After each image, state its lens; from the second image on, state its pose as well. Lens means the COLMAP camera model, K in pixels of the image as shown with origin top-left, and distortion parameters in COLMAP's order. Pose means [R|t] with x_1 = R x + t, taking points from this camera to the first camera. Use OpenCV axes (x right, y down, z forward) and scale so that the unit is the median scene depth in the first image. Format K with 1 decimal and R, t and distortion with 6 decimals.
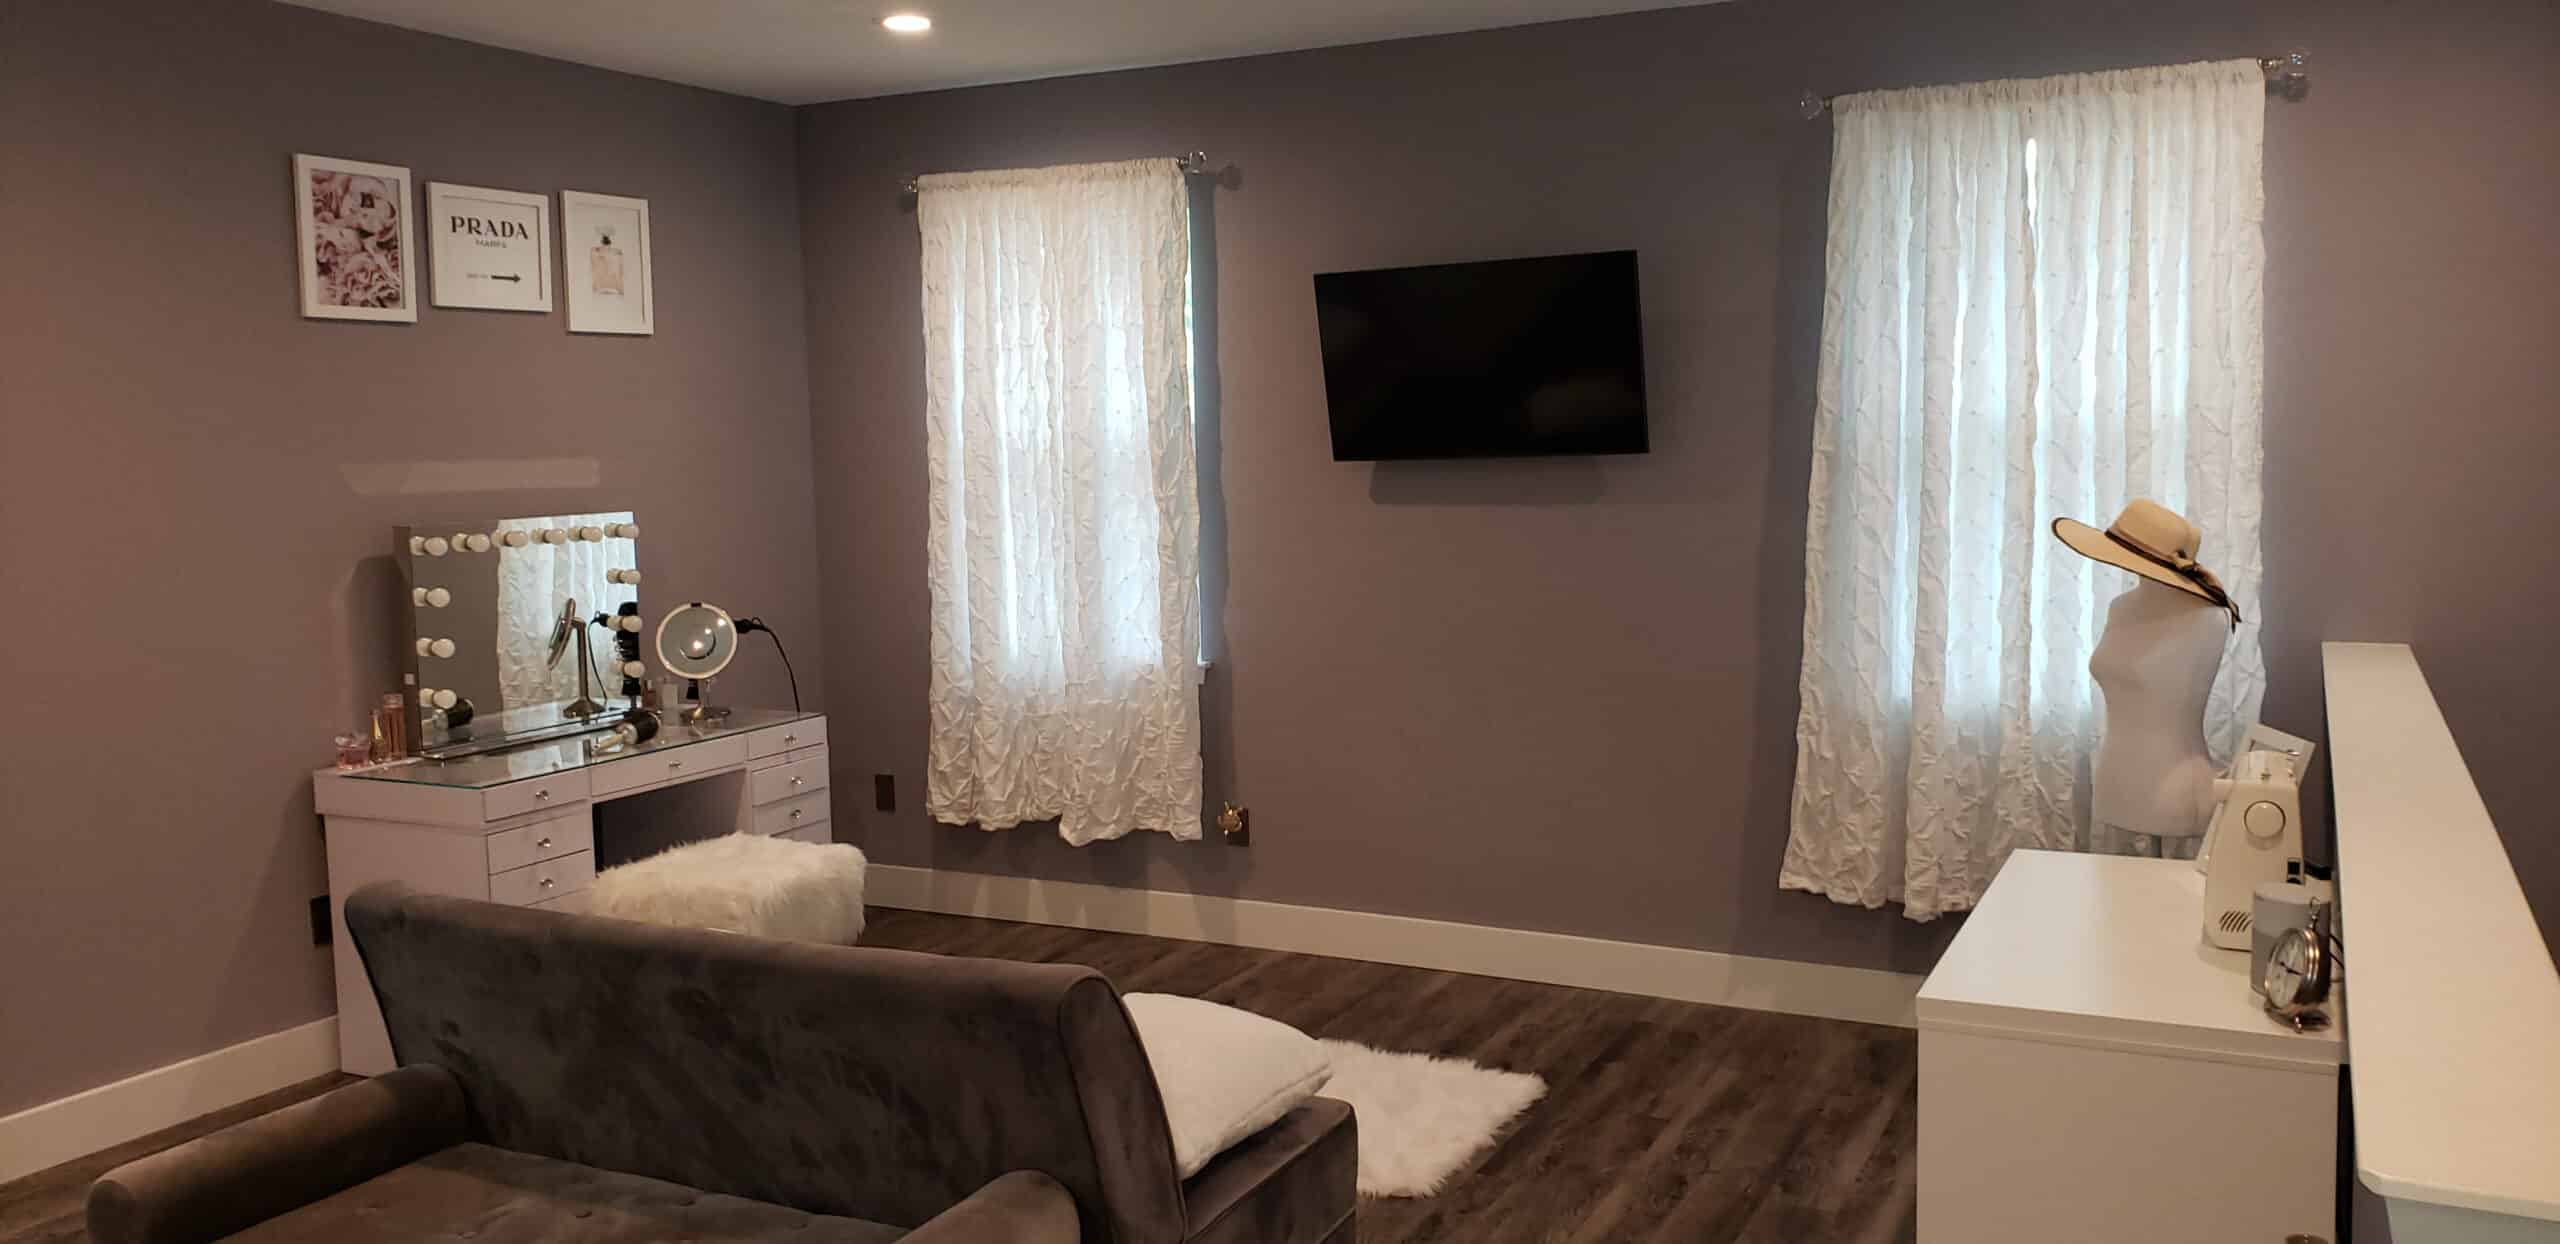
lens RADIAL K [[1979.5, 0, 1280.0], [0, 1979.5, 622.0], [0, 0, 1]] dist [0.006240, -0.001378]
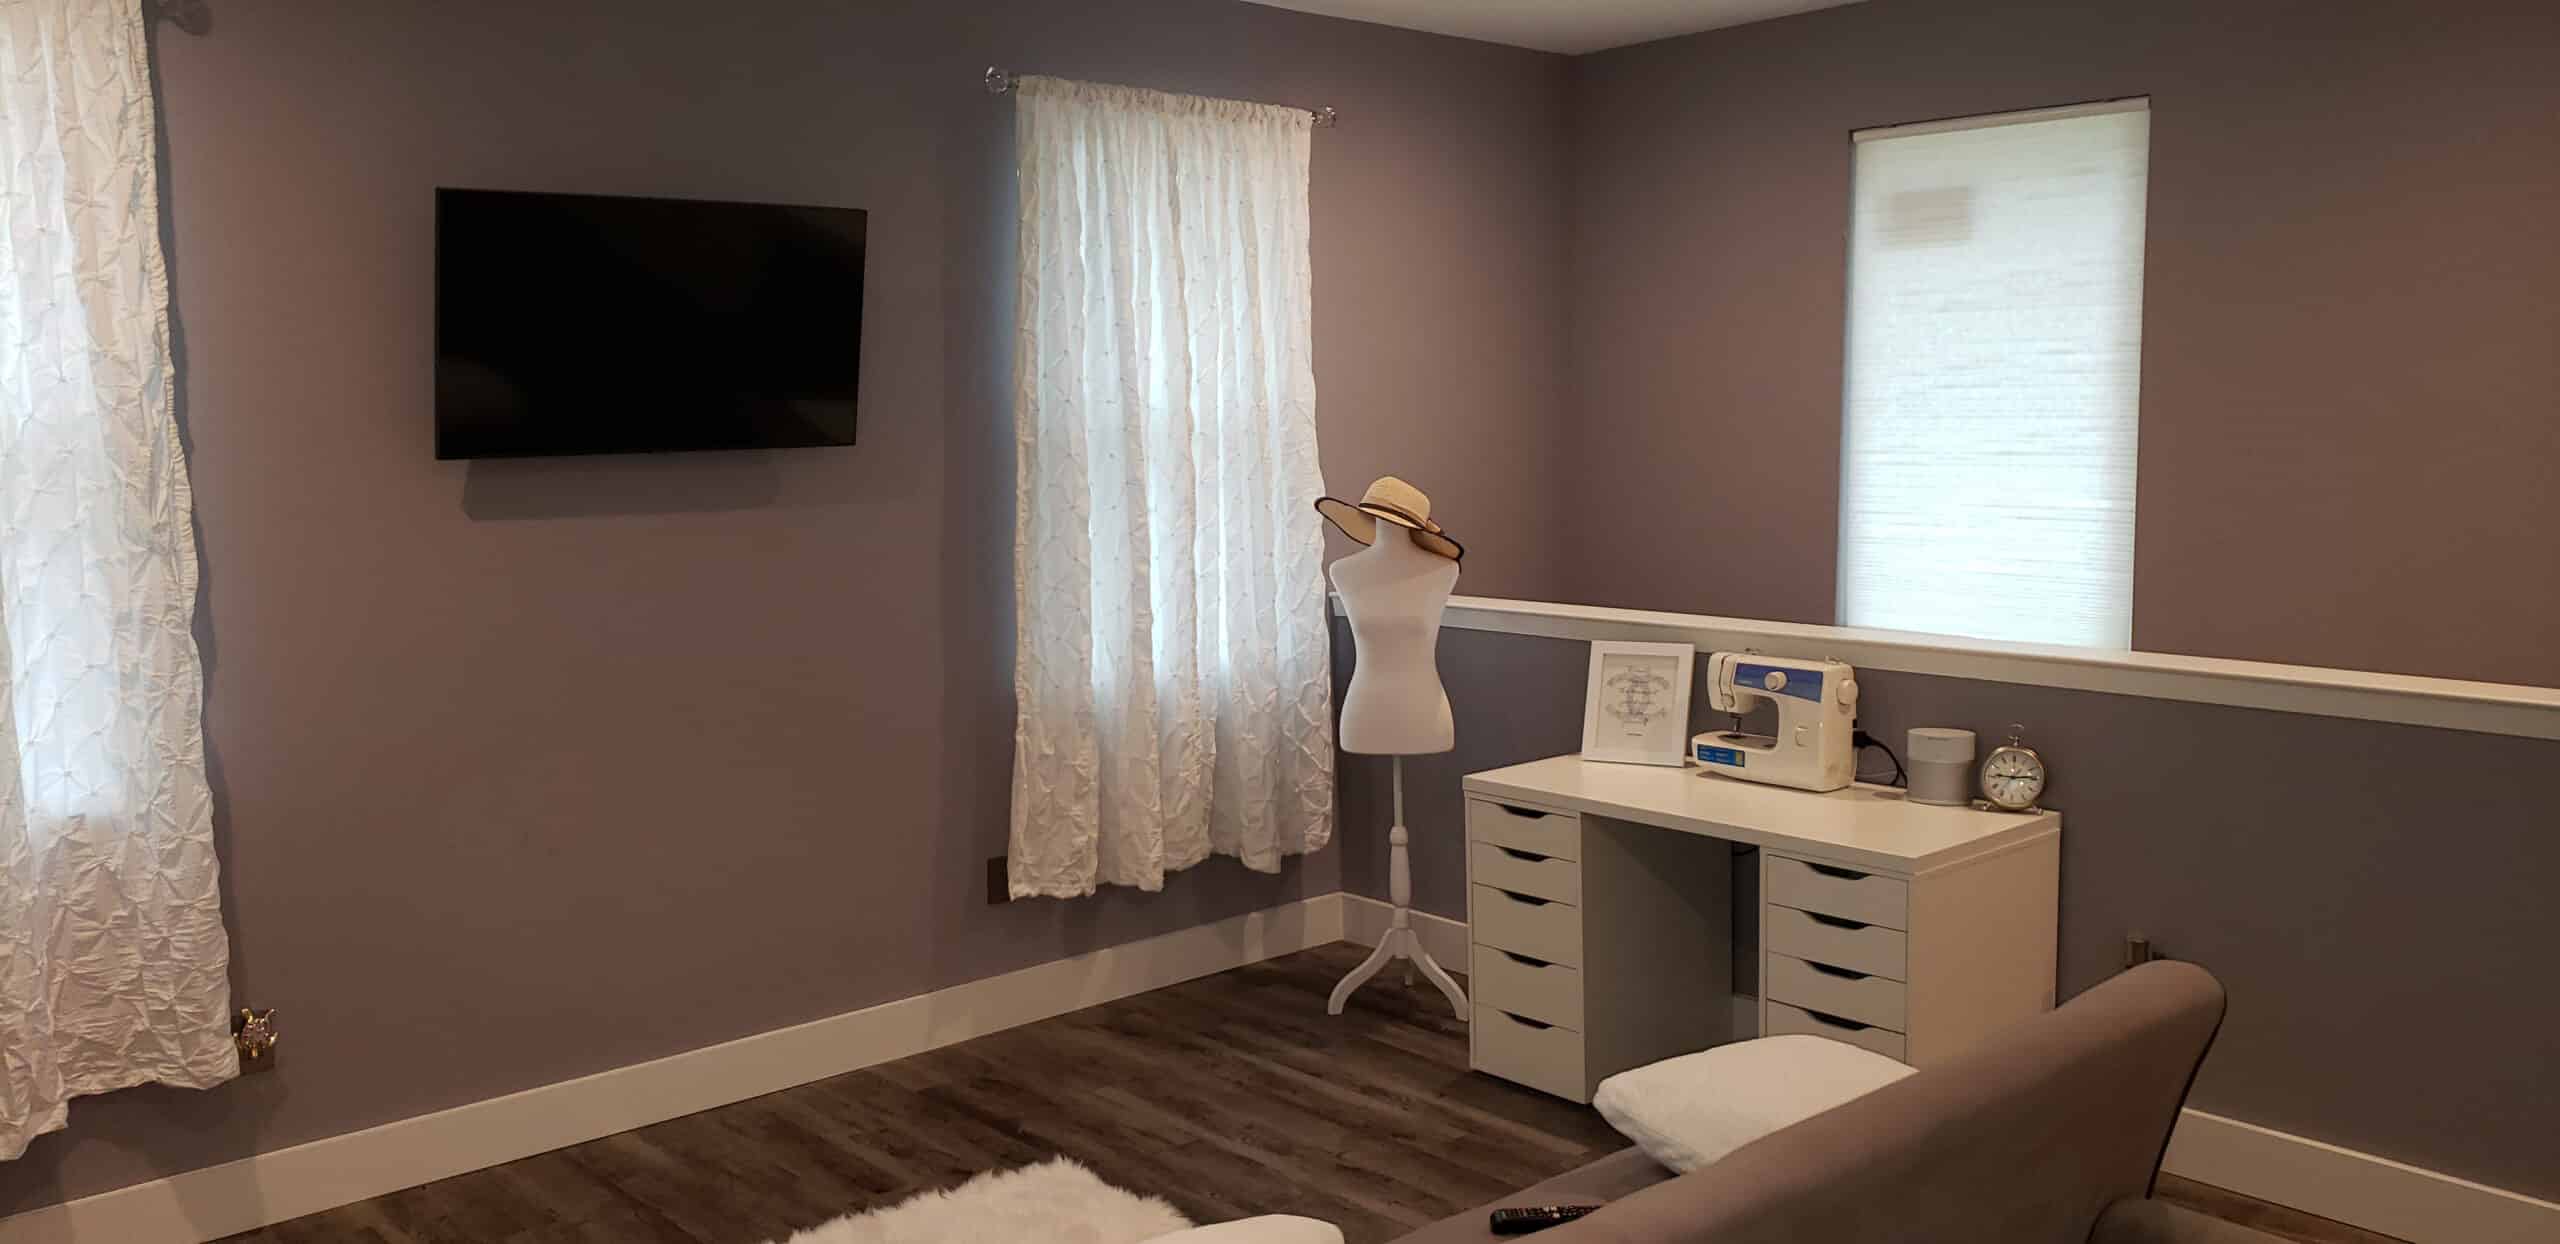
lens RADIAL K [[1969.6, 0, 1280.0], [0, 1969.6, 622.0], [0, 0, 1]] dist [0.135571, -0.193792]
pose [[0.353468, -0.090934, 0.931016, -0.588633], [0.095021, 0.993606, 0.060972, -0.045702], [-0.930608, 0.066915, 0.359849, 0.537552]]
